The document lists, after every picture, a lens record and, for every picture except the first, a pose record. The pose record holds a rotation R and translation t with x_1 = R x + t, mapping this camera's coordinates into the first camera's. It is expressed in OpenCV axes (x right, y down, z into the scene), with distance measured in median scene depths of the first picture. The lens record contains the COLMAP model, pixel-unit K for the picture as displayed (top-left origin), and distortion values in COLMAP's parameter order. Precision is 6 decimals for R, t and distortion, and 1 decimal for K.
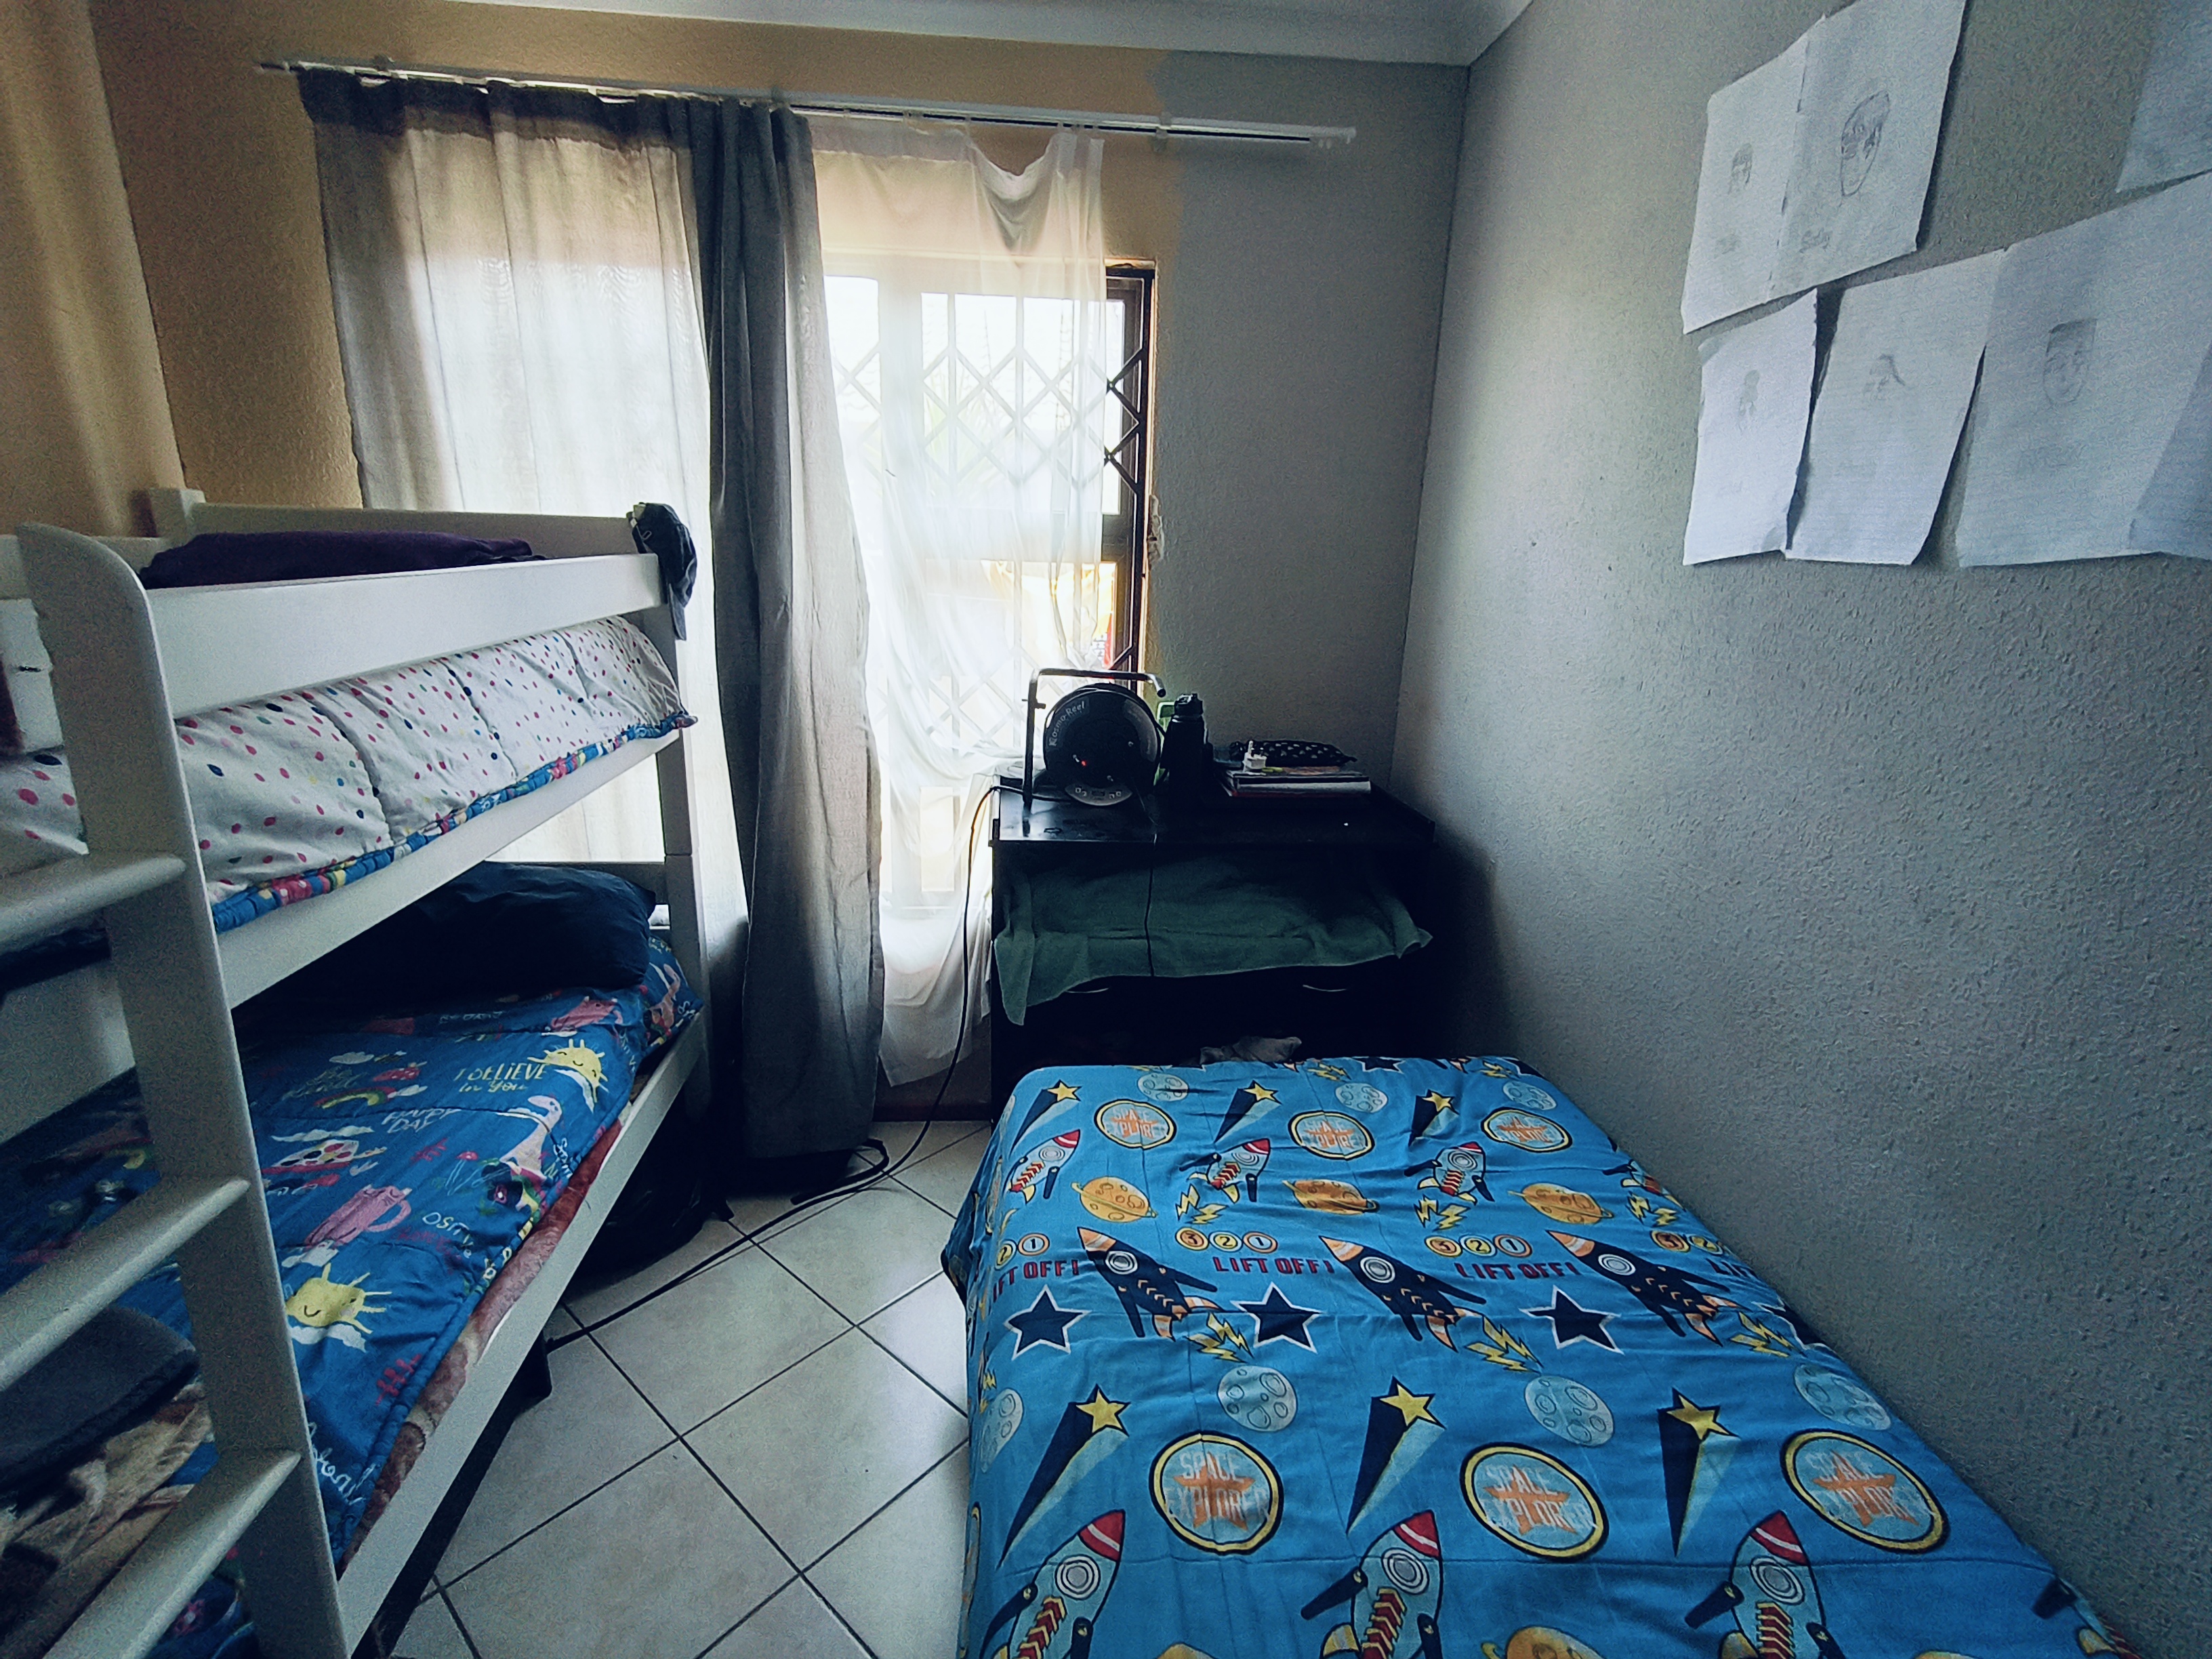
lens RADIAL K [[1050.6, 0, 1083.0], [0, 1050.6, 841.3], [0, 0, 1]] dist [0.006134, 0.001699]
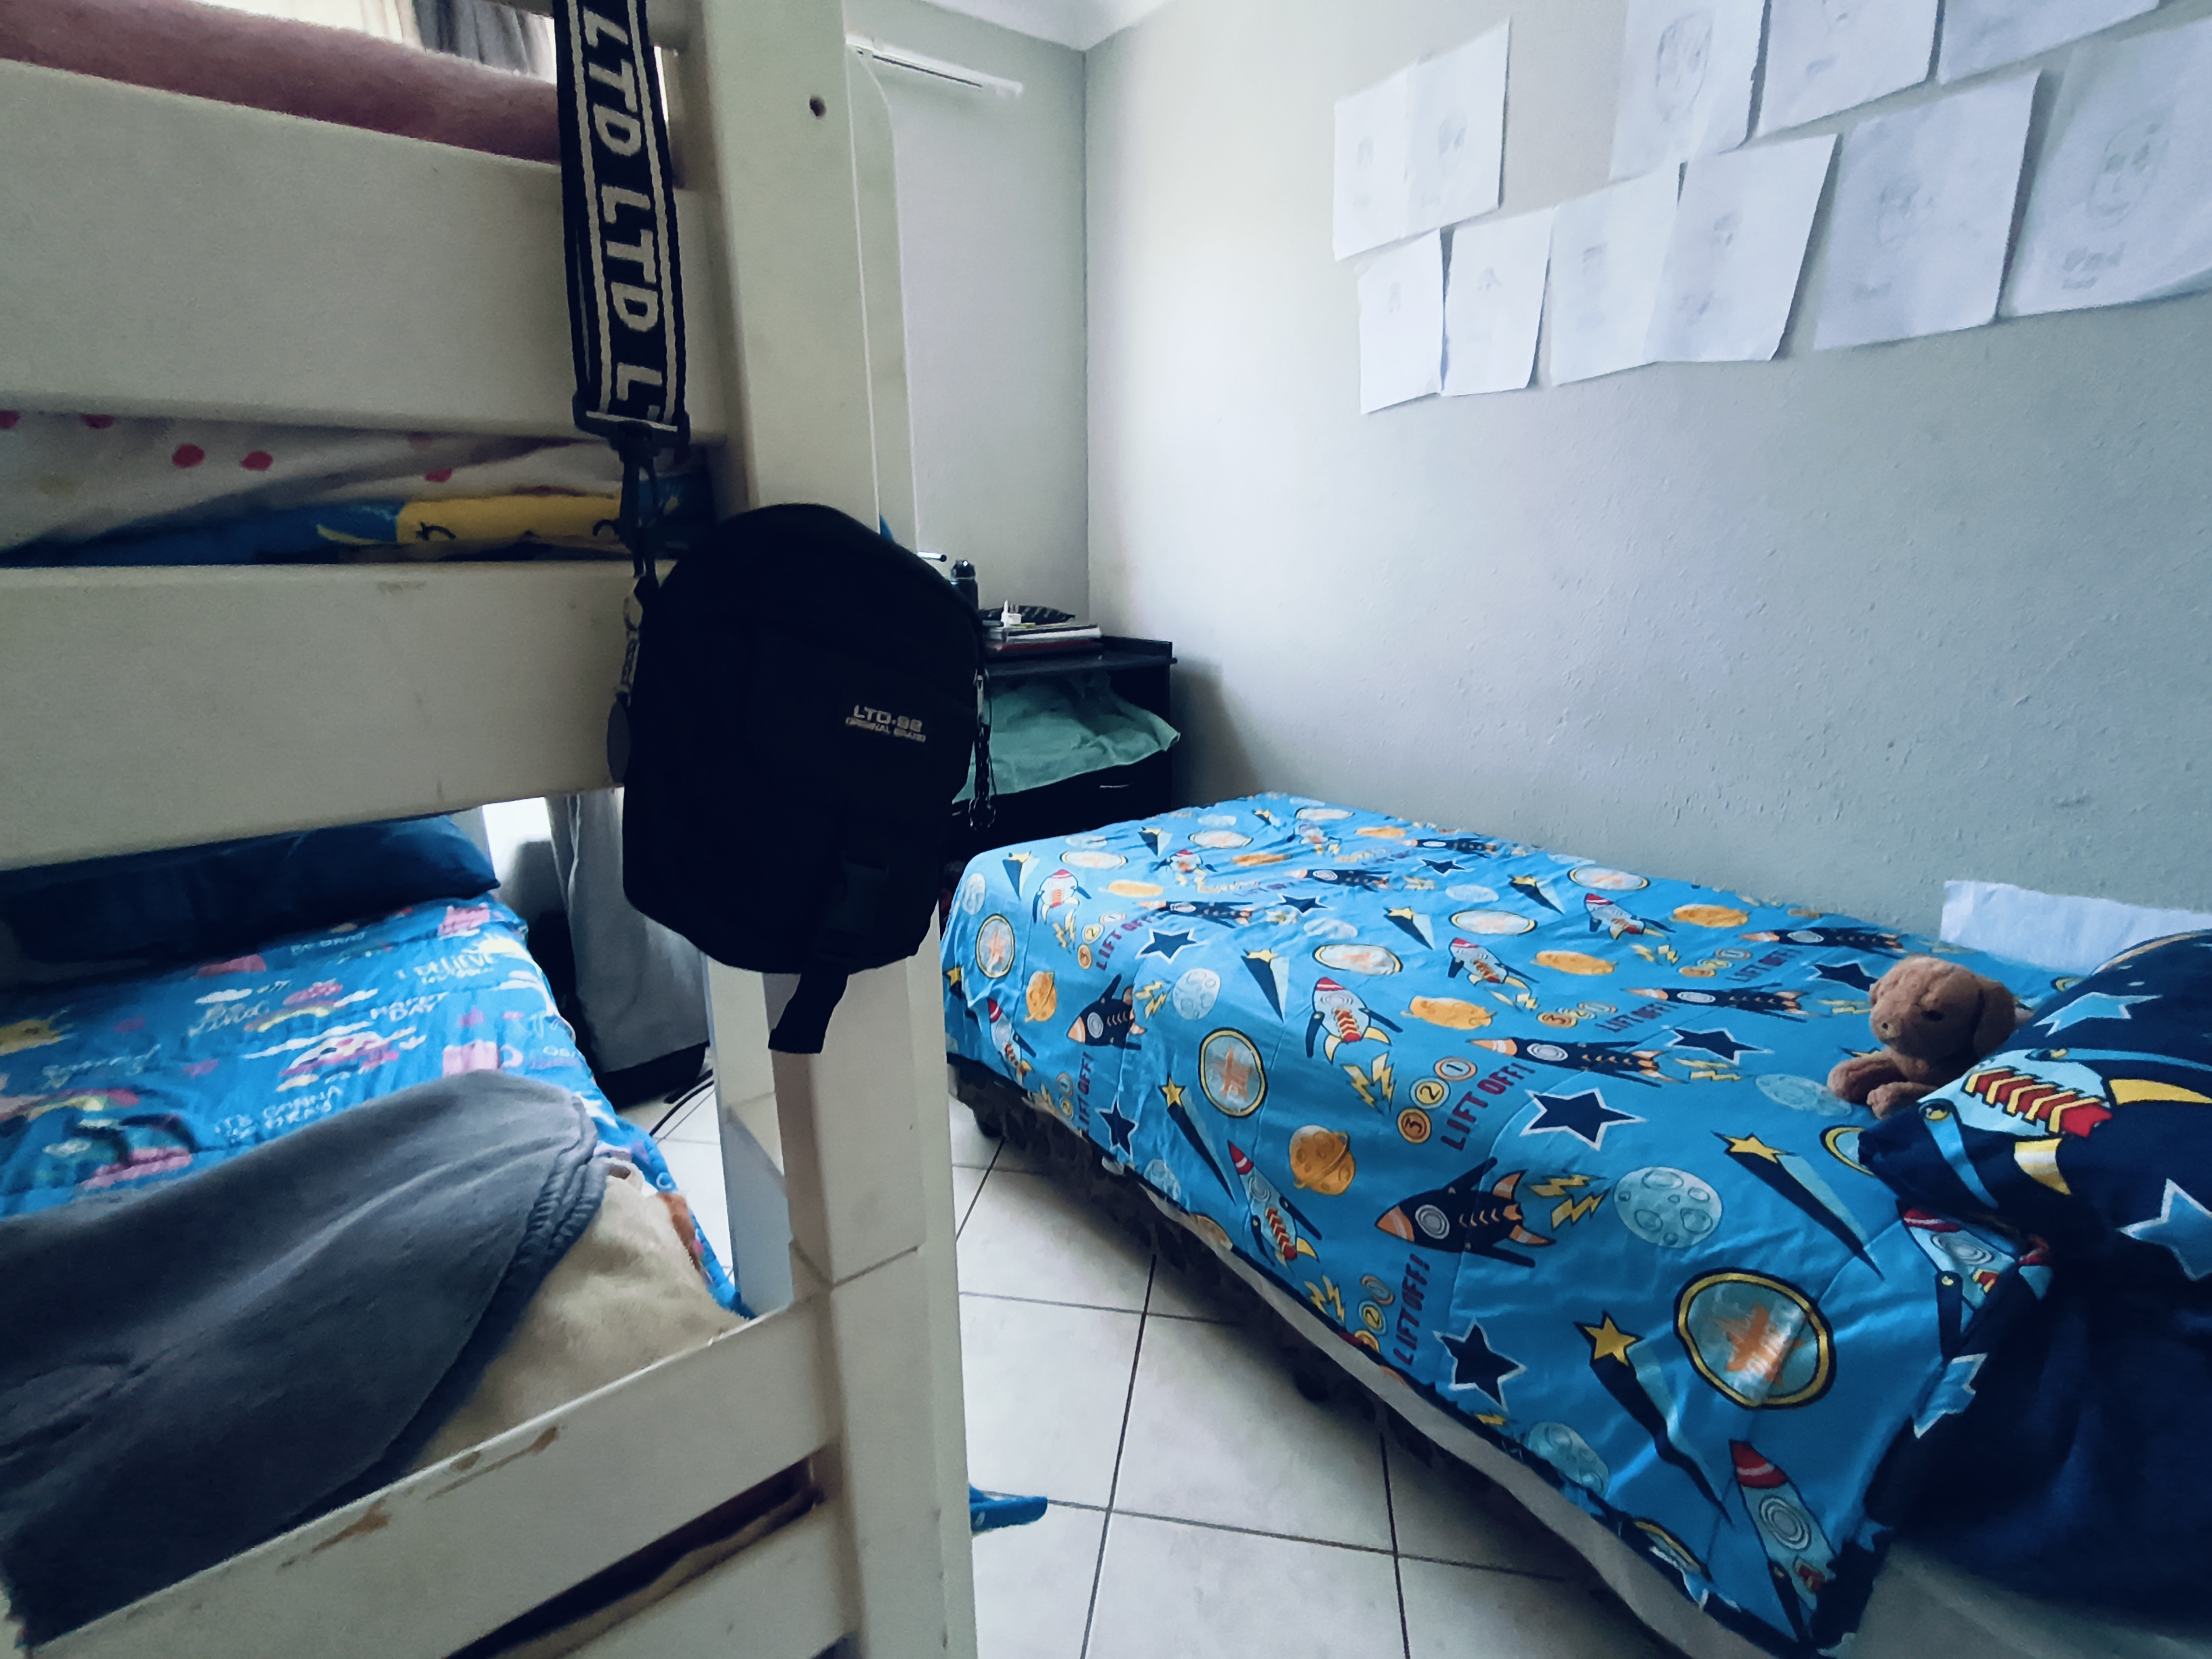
lens RADIAL K [[1062.0, 0, 1106.0], [0, 1062.0, 829.5], [0, 0, 1]] dist [0.020248, -0.000120]
pose [[0.844055, -0.172756, 0.507668, -0.700694], [0.175854, 0.983507, 0.042303, 0.221885], [-0.506603, 0.053569, 0.860513, -0.120967]]
